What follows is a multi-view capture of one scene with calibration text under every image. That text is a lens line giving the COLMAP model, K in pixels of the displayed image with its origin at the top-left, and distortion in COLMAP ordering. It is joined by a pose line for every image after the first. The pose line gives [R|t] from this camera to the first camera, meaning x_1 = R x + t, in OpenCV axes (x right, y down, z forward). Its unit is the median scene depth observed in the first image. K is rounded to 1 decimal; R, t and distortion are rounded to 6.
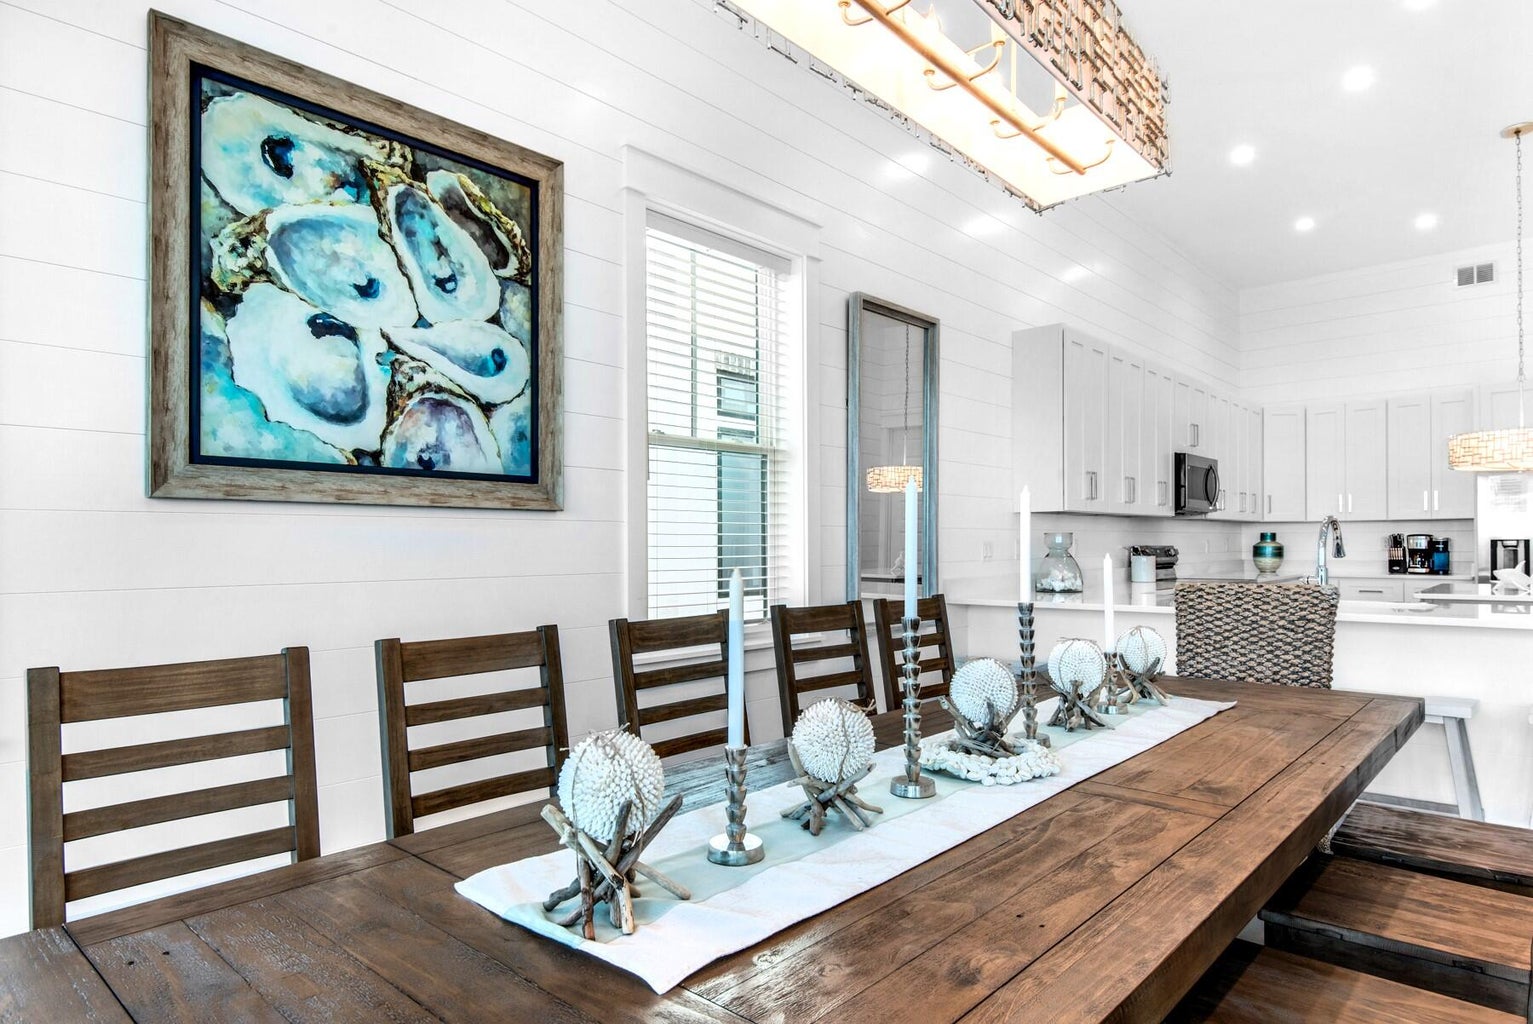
lens RADIAL K [[891.1, 0, 765.4], [0, 891.1, 517.6], [0, 0, 1]] dist [0.001973, 0.000612]
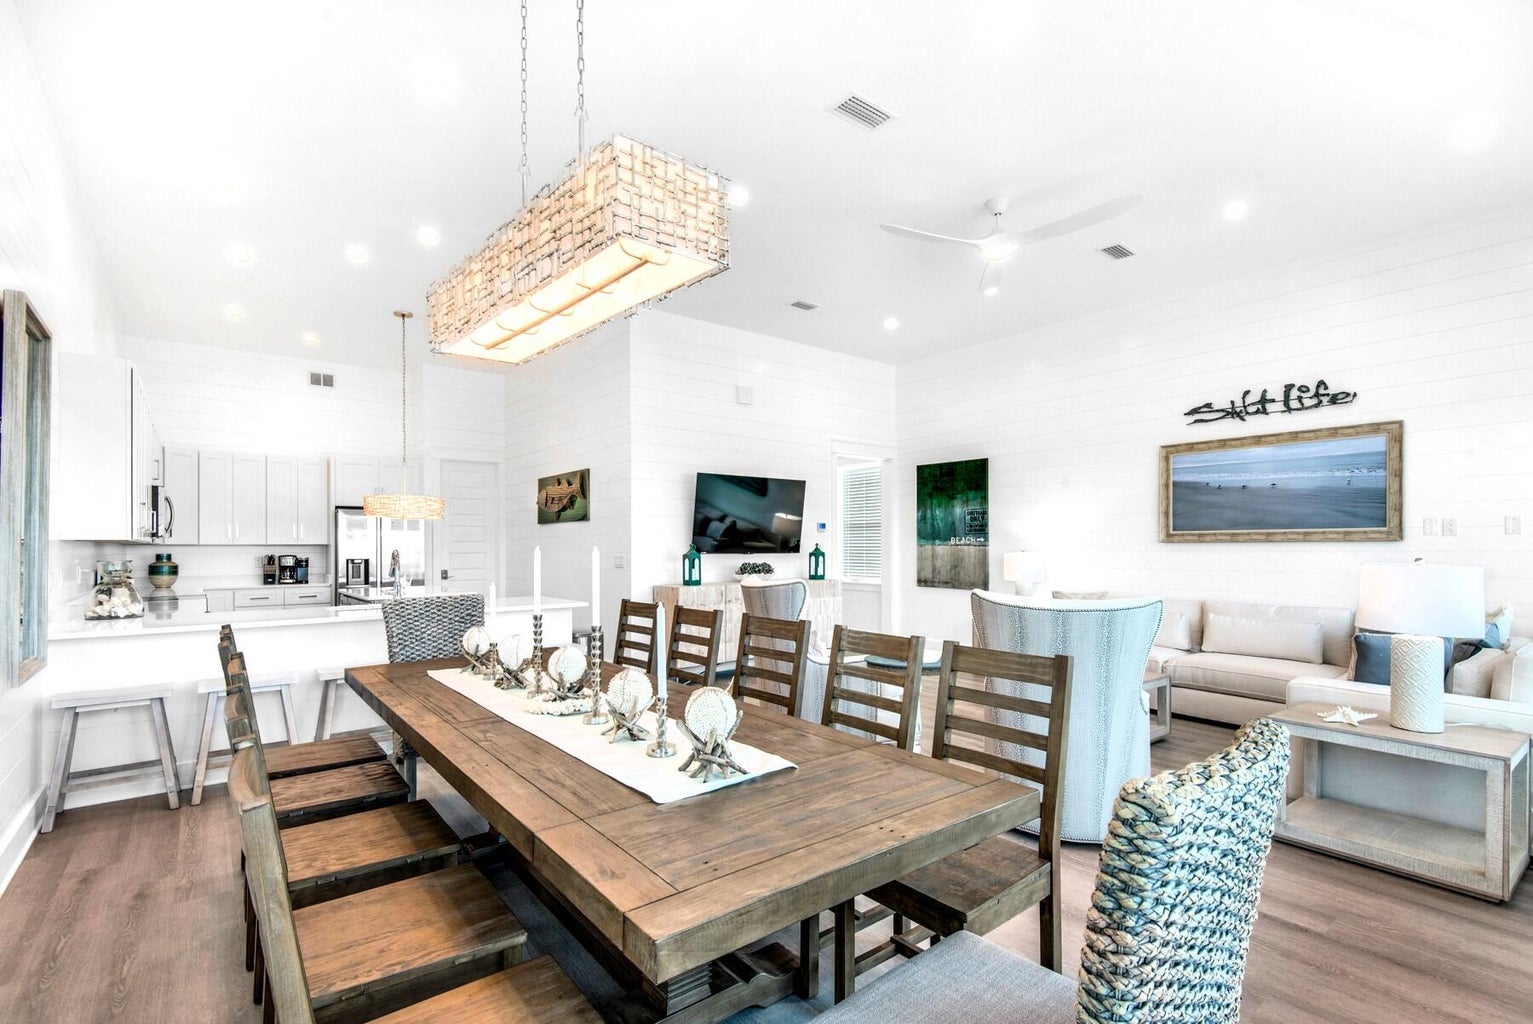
lens RADIAL K [[703.6, 0, 763.9], [0, 703.6, 540.9], [0, 0, 1]] dist [0.020658, -0.010183]
pose [[0.165238, 0.012246, 0.986178, -0.241874], [-0.022647, 0.999706, -0.008619, -0.010961], [-0.985994, -0.020910, 0.165467, 0.076535]]
